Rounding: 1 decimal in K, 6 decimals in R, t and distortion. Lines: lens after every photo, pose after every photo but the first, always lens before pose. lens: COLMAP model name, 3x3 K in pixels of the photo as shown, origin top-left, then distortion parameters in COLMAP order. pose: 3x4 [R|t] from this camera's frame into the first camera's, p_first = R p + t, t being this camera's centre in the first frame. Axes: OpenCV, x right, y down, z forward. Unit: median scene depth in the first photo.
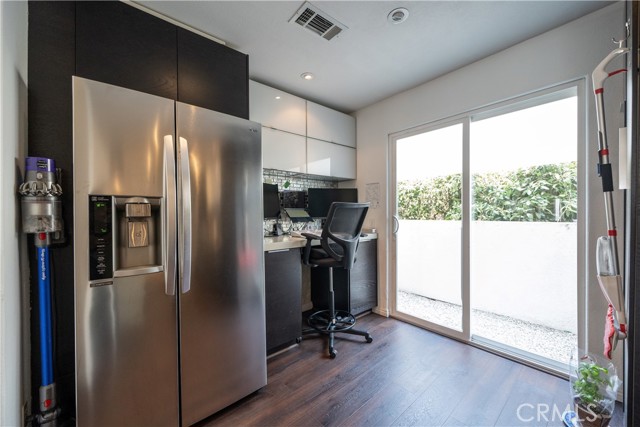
lens RADIAL K [[251.6, 0, 317.4], [0, 251.6, 215.2], [0, 0, 1]] dist [0.001536, 0.000086]
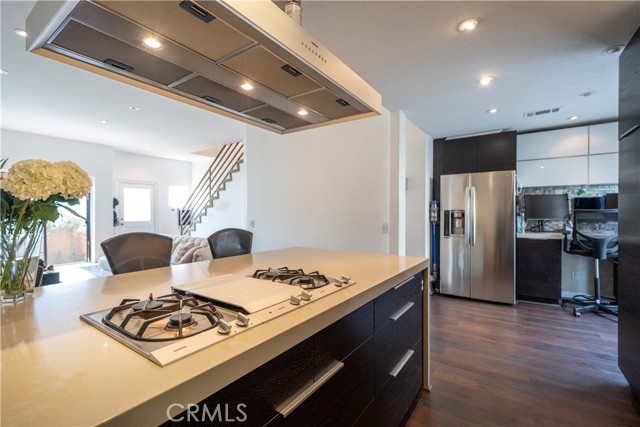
lens RADIAL K [[285.3, 0, 318.2], [0, 285.3, 213.7], [0, 0, 1]] dist [-0.002786, -0.000218]
pose [[0.259054, 0.011522, -0.965794, 2.024669], [-0.001975, 0.999933, 0.011400, -0.066673], [0.965861, -0.001046, 0.259060, -1.389457]]
